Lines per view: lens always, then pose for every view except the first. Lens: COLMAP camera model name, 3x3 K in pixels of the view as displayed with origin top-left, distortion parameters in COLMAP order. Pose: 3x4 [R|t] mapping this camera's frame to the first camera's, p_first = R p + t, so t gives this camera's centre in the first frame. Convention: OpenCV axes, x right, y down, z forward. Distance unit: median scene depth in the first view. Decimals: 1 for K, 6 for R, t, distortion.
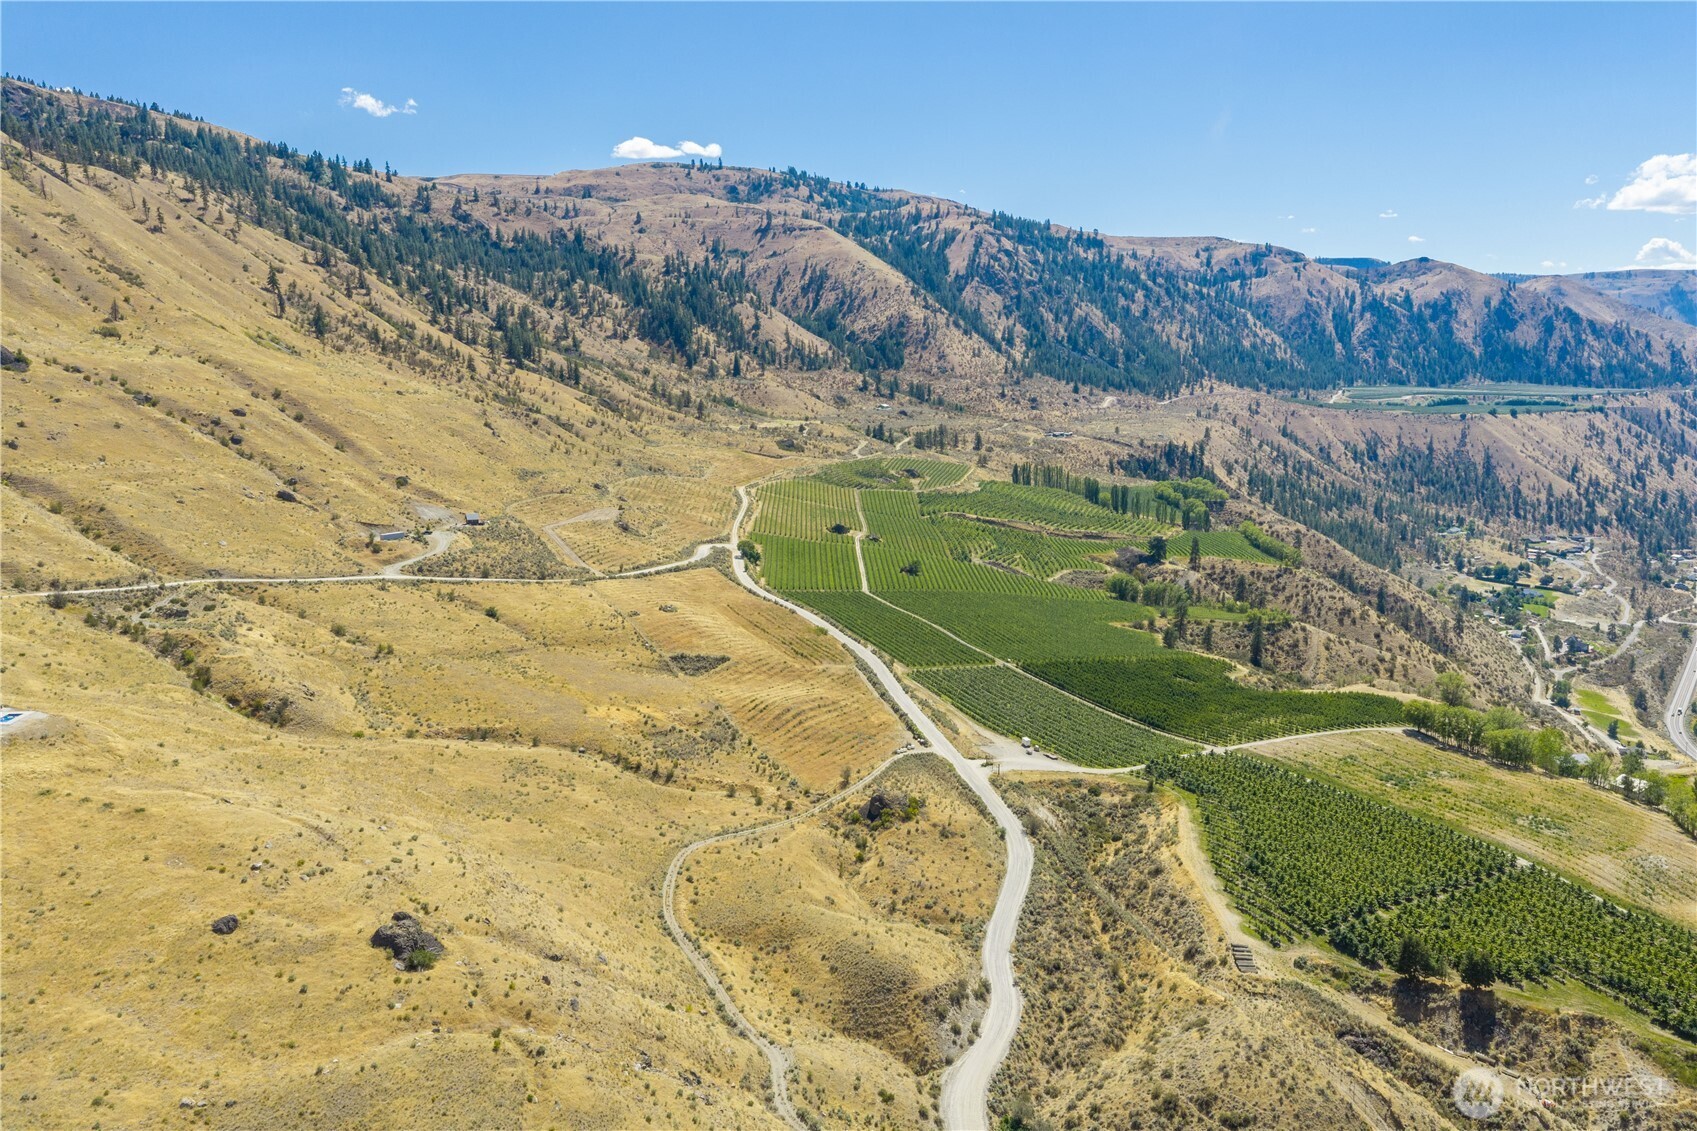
lens RADIAL K [[1404.4, 0, 847.6], [0, 1404.4, 571.5], [0, 0, 1]] dist [0.021338, -0.040575]
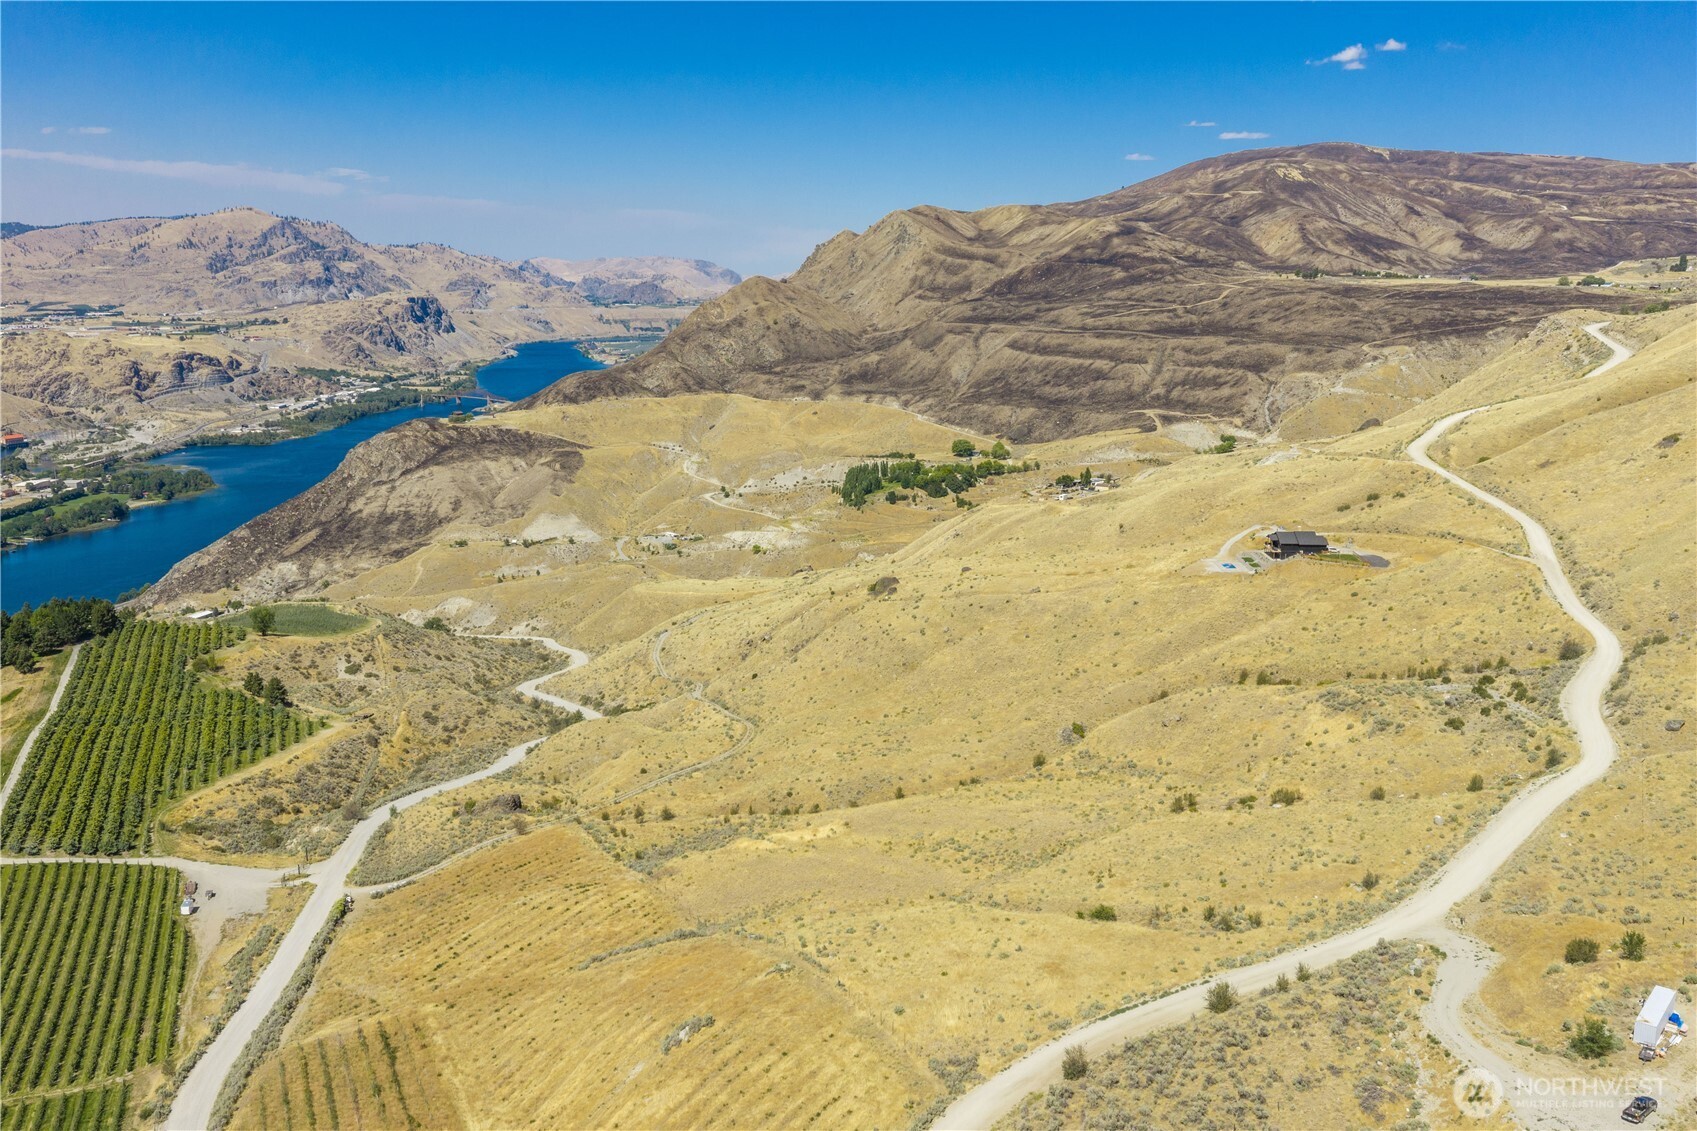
lens RADIAL K [[1409.3, 0, 845.5], [0, 1409.3, 565.3], [0, 0, 1]] dist [0.018547, -0.032677]
pose [[-0.995590, -0.013623, 0.092821, -0.104208], [0.020080, 0.935529, 0.352678, -0.111939], [-0.091641, 0.352987, -0.931129, 0.672050]]
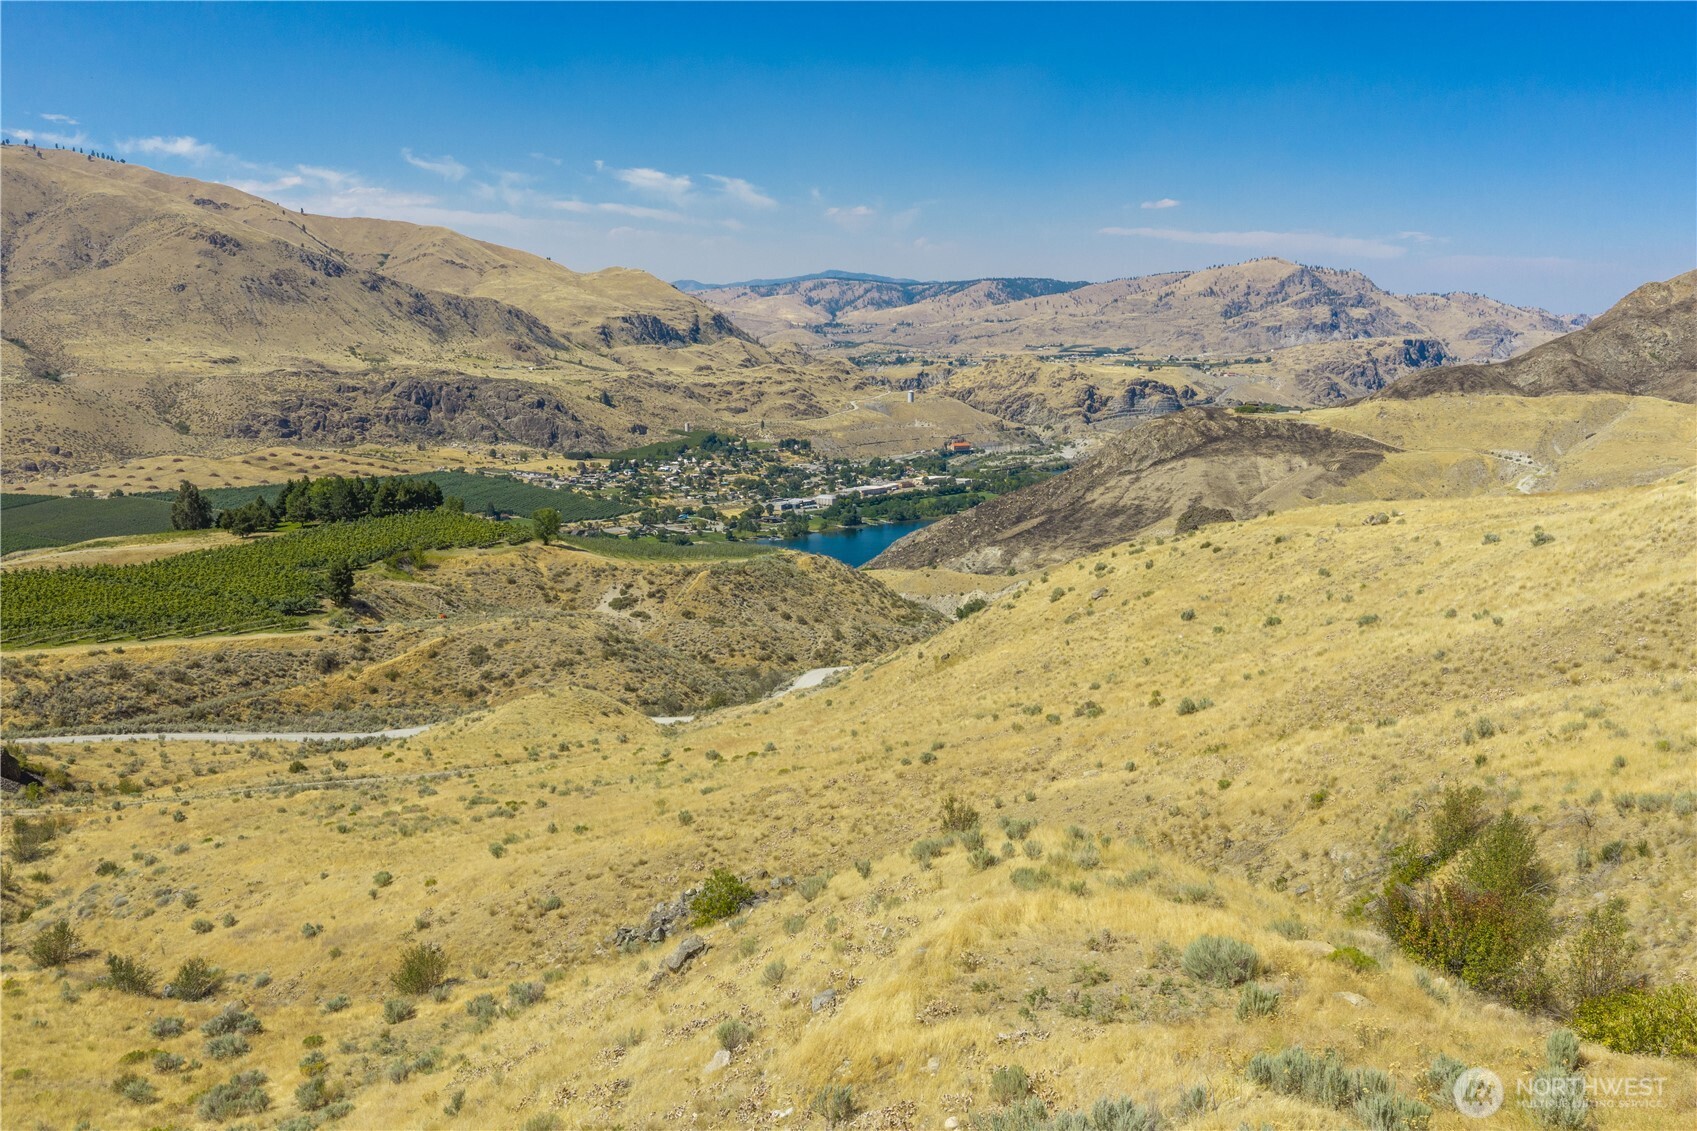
lens RADIAL K [[1404.4, 0, 847.6], [0, 1404.4, 571.5], [0, 0, 1]] dist [0.021338, -0.040575]
pose [[-0.696392, -0.113795, 0.708583, -0.187682], [0.114474, 0.957094, 0.266210, 0.005121], [-0.708473, 0.266501, -0.653485, 0.412217]]
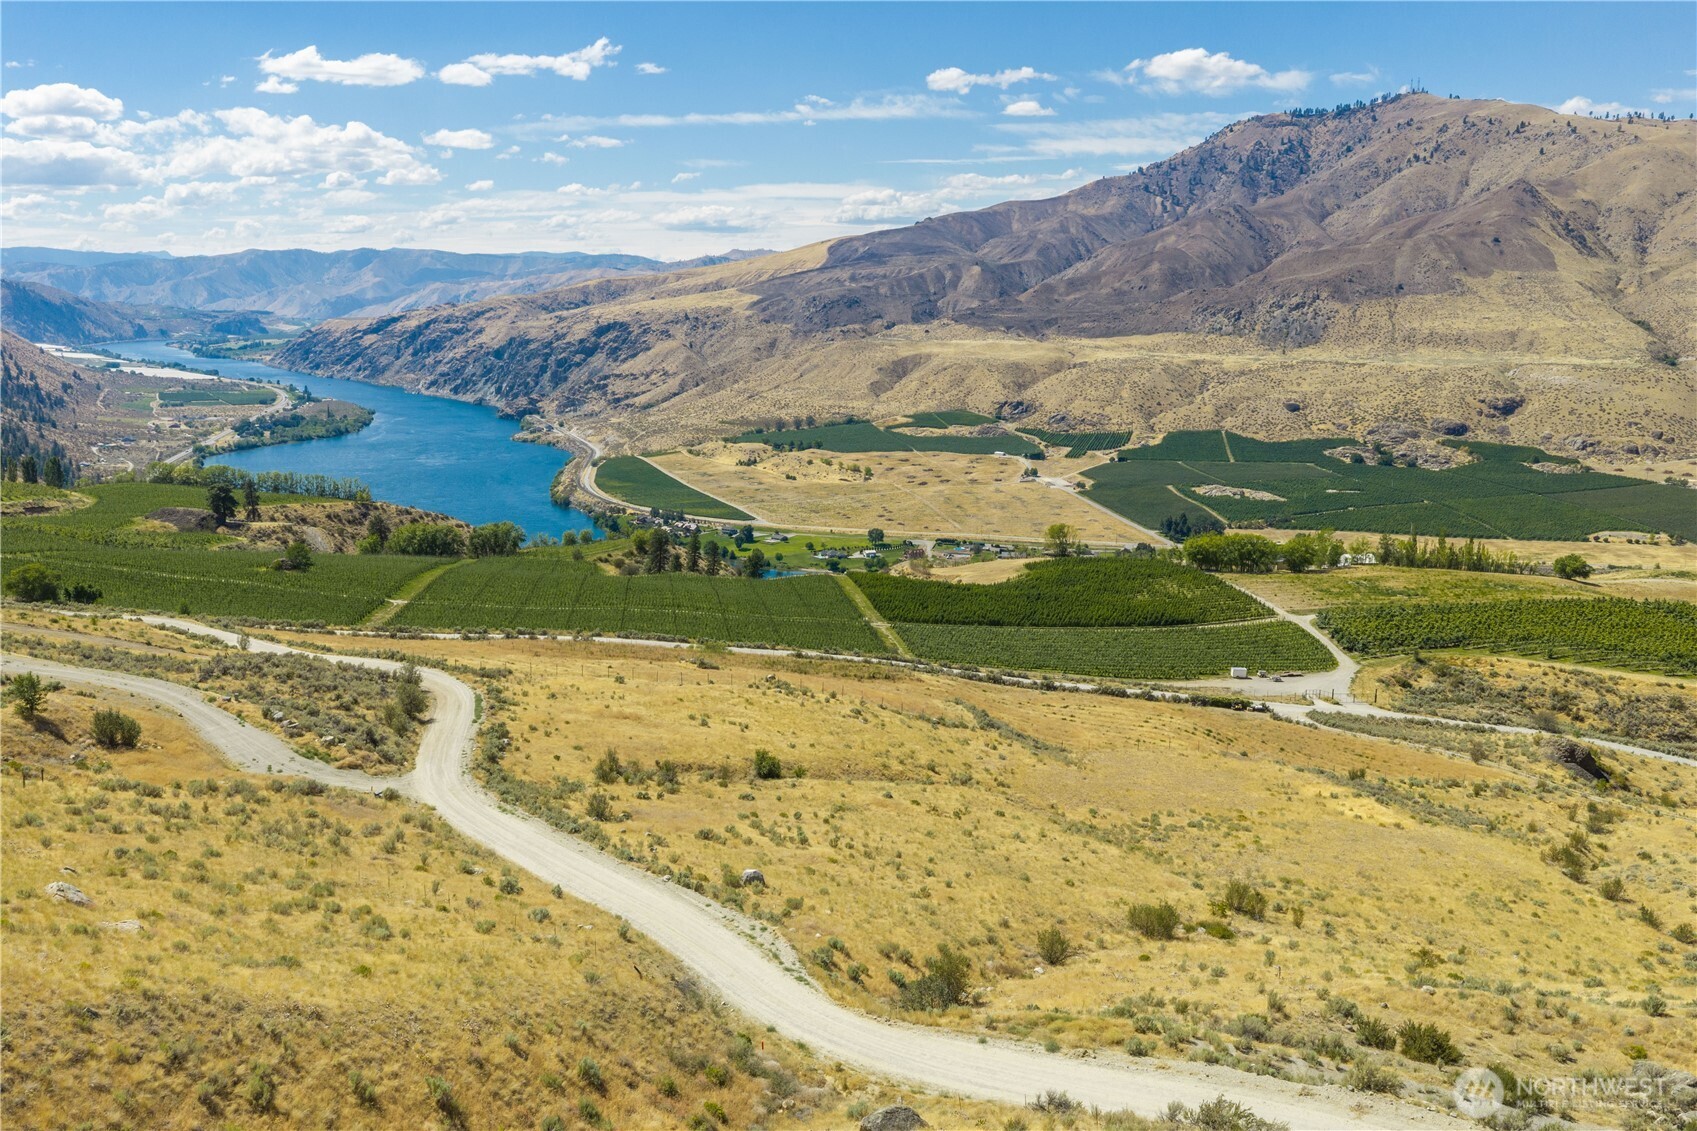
lens RADIAL K [[1402.3, 0, 847.2], [0, 1402.3, 571.2], [0, 0, 1]] dist [0.025656, -0.048595]
pose [[0.260210, -0.180292, 0.948570, -0.269371], [0.148866, 0.978157, 0.145079, -0.029791], [-0.954007, 0.103459, 0.281366, 0.432143]]
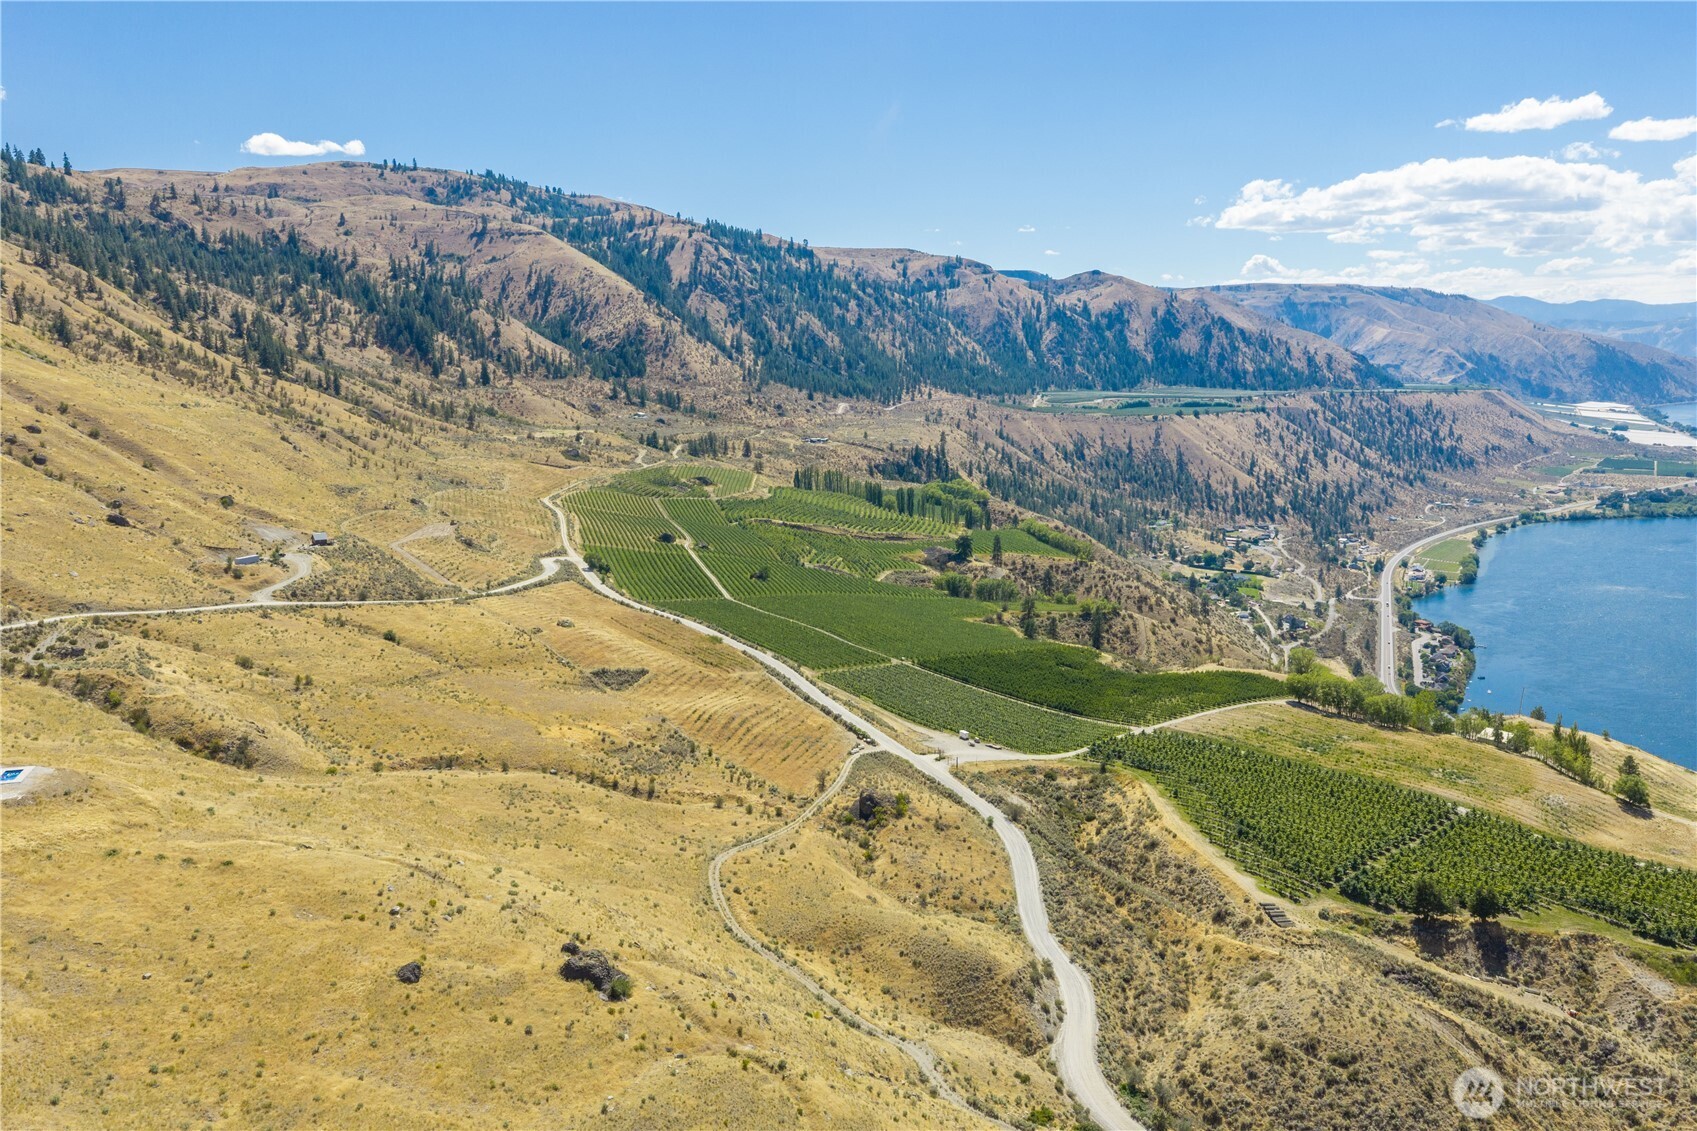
lens RADIAL K [[1405.7, 0, 847.1], [0, 1405.7, 571.5], [0, 0, 1]] dist [0.022110, -0.042207]
pose [[0.972475, -0.038735, 0.229763, -0.083209], [0.040081, 0.999196, -0.001192, -0.000376], [-0.229532, 0.010369, 0.973246, 0.005440]]
